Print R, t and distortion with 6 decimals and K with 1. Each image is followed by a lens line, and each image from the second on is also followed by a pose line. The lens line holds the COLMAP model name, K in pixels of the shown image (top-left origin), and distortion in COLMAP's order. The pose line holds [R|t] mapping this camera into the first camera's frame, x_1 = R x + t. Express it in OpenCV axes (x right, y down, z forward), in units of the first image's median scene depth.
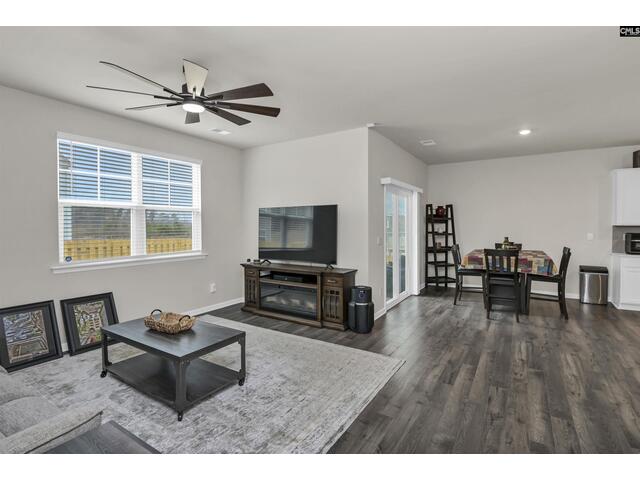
lens RADIAL K [[310.0, 0, 331.3], [0, 310.0, 237.3], [0, 0, 1]] dist [-0.003014, -0.000322]
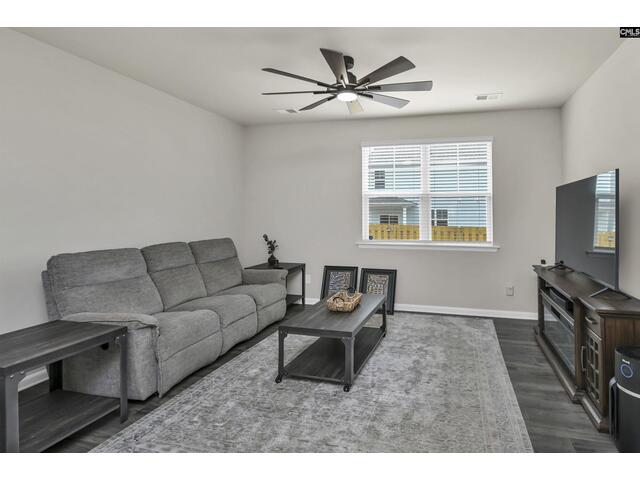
lens RADIAL K [[309.6, 0, 318.3], [0, 309.6, 217.4], [0, 0, 1]] dist [-0.013270, -0.000245]
pose [[0.301591, 0.015869, -0.953305, 0.321875], [-0.039433, 0.999214, 0.004158, -0.012848], [0.952622, 0.036337, 0.301980, 0.392669]]
